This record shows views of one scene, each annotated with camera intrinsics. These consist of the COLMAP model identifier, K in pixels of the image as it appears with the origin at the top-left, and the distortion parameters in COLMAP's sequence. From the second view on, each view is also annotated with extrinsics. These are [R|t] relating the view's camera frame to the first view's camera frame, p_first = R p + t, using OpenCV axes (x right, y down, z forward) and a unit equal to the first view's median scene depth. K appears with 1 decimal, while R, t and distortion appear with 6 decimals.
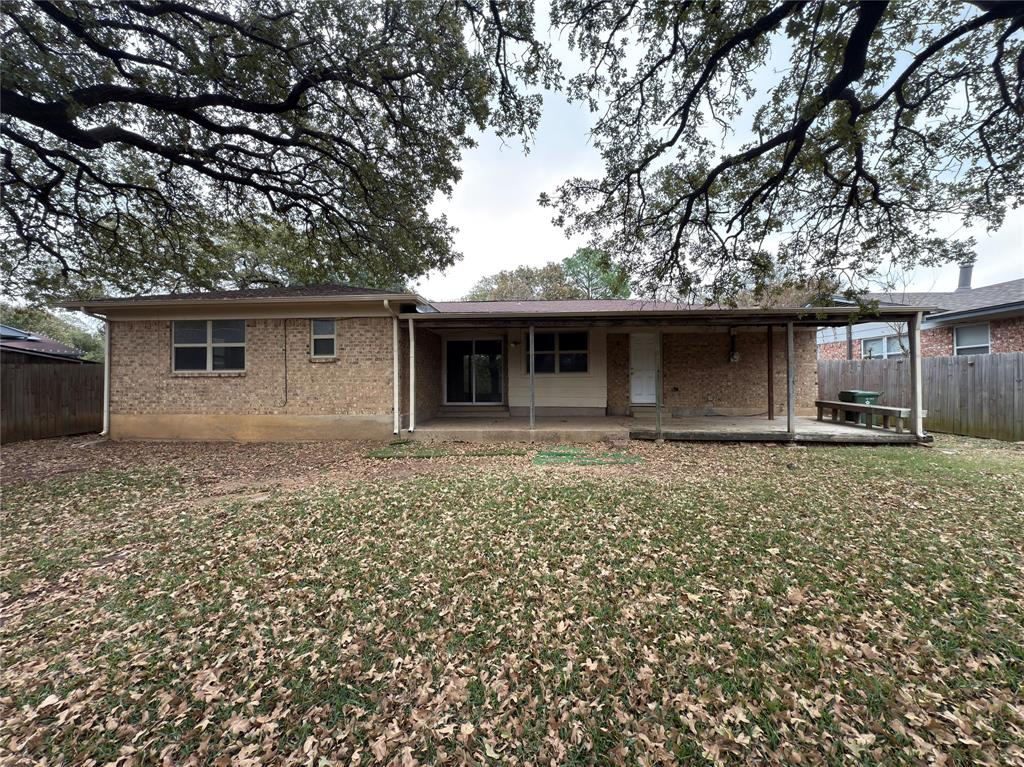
lens RADIAL K [[406.1, 0, 511.4], [0, 406.1, 382.7], [0, 0, 1]] dist [-0.000319, 0.000093]
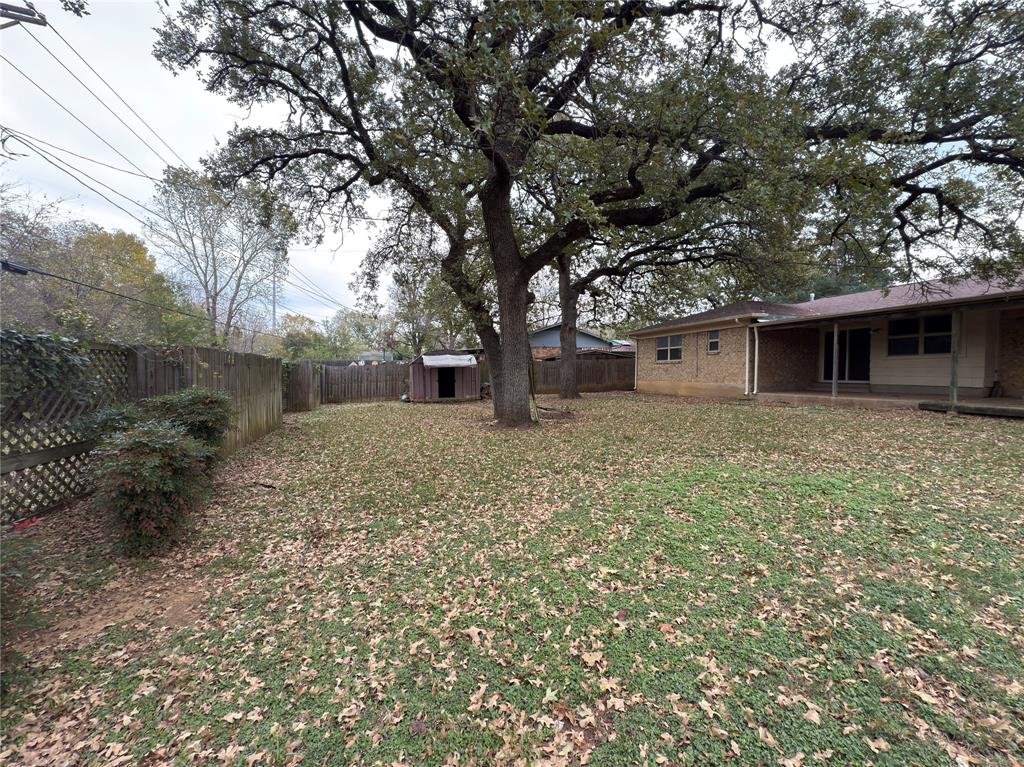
lens RADIAL K [[406.1, 0, 511.4], [0, 406.1, 382.7], [0, 0, 1]] dist [-0.000319, 0.000093]
pose [[0.382556, 0.028226, -0.923501, 0.875218], [0.006514, 0.999426, 0.033245, 0.010828], [0.923909, -0.018734, 0.382153, -0.543687]]
